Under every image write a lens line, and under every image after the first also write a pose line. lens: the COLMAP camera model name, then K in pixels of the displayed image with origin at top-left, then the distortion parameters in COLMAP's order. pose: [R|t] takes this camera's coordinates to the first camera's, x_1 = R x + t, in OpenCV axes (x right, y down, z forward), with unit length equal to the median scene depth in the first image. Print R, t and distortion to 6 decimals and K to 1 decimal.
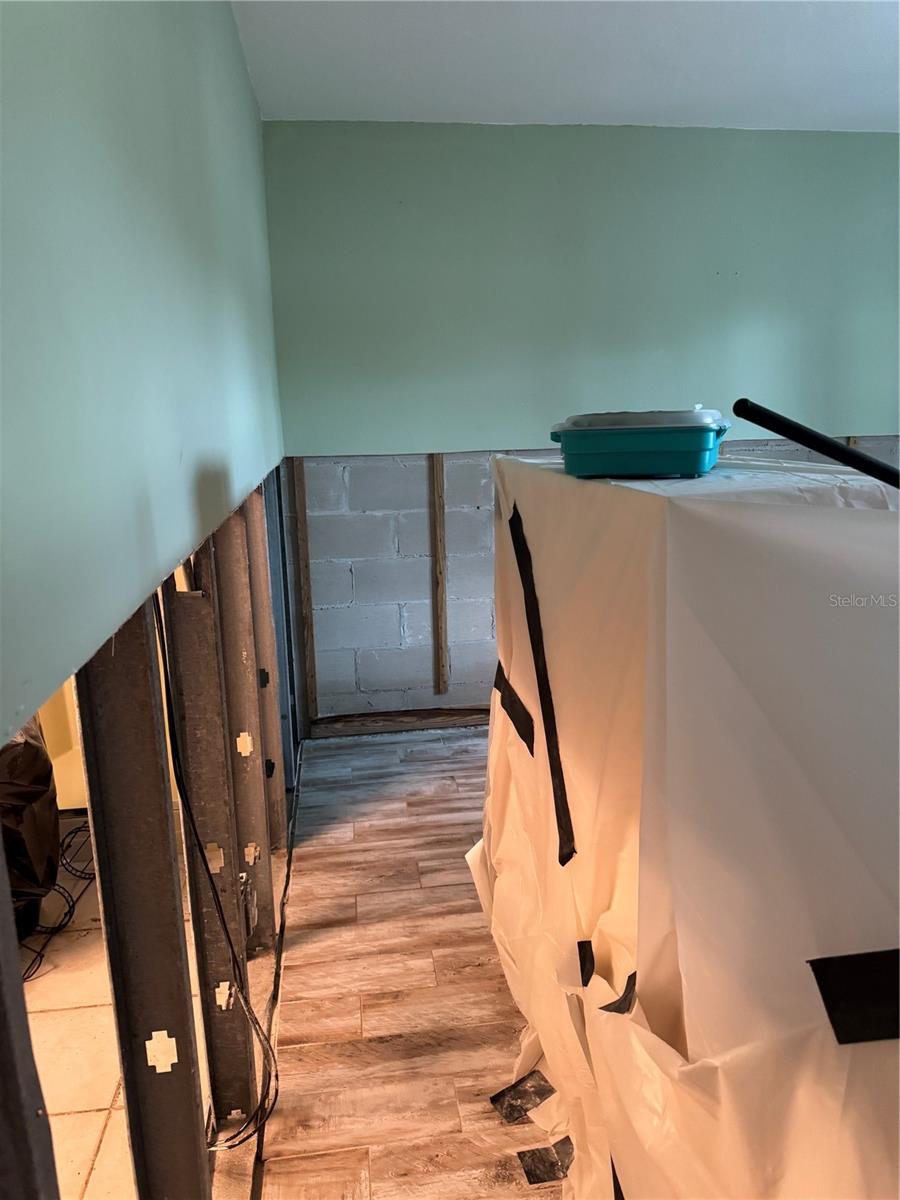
lens RADIAL K [[833.8, 0, 450.0], [0, 833.8, 600.0], [0, 0, 1]] dist [-0.006717, -0.009051]
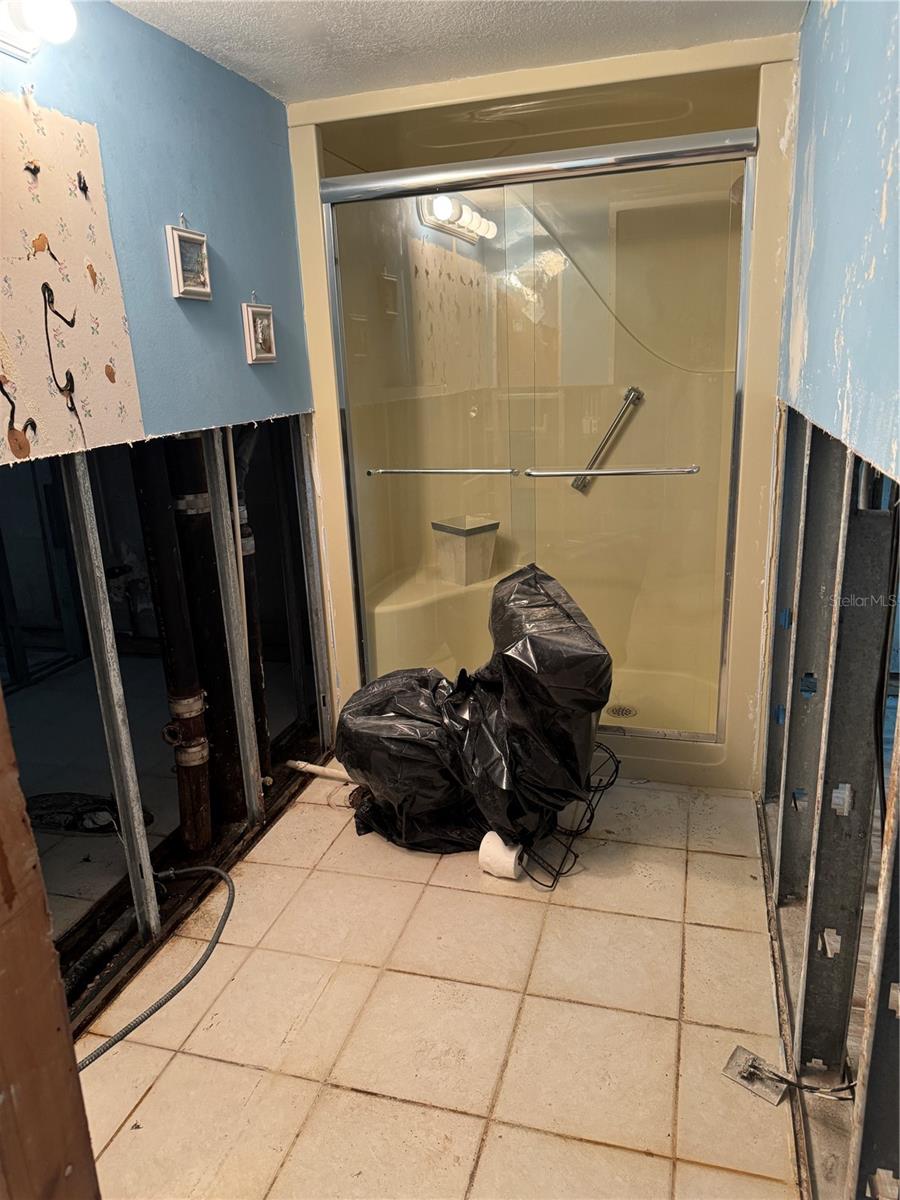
lens RADIAL K [[833.8, 0, 450.0], [0, 833.8, 600.0], [0, 0, 1]] dist [-0.006717, -0.009051]
pose [[0.912145, 0.098836, -0.397773, -0.270243], [-0.073390, 0.994190, 0.078735, 0.036974], [0.403244, -0.042625, 0.914099, -0.019625]]
